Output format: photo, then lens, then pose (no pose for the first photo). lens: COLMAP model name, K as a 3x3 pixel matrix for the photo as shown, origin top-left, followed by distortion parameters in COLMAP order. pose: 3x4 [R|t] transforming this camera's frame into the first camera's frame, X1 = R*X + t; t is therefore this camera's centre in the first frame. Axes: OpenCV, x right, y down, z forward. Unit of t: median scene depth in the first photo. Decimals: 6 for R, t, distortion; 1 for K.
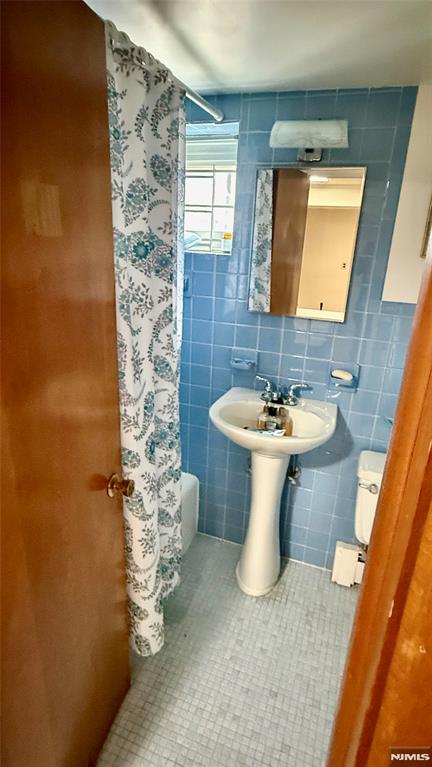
lens RADIAL K [[417.9, 0, 215.8], [0, 417.9, 381.2], [0, 0, 1]] dist [-0.005016, 0.000520]
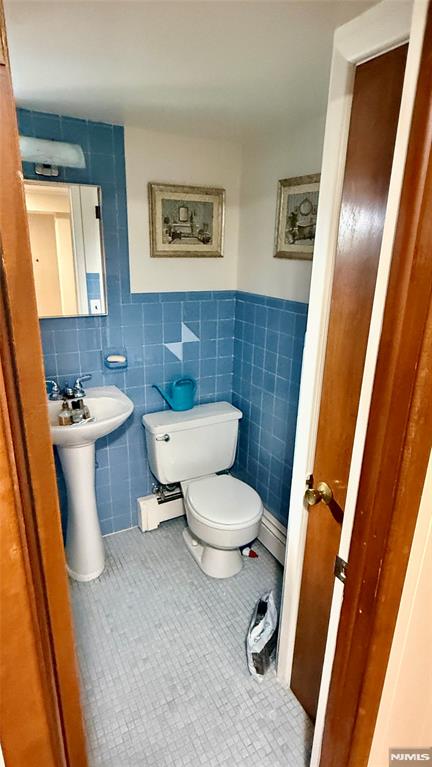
lens RADIAL K [[417.9, 0, 216.7], [0, 417.9, 384.4], [0, 0, 1]] dist [-0.005016, 0.000520]
pose [[0.656958, -0.259270, 0.707944, -0.373816], [0.255187, 0.960053, 0.114790, -0.009363], [-0.709426, 0.105246, 0.696878, -0.025059]]
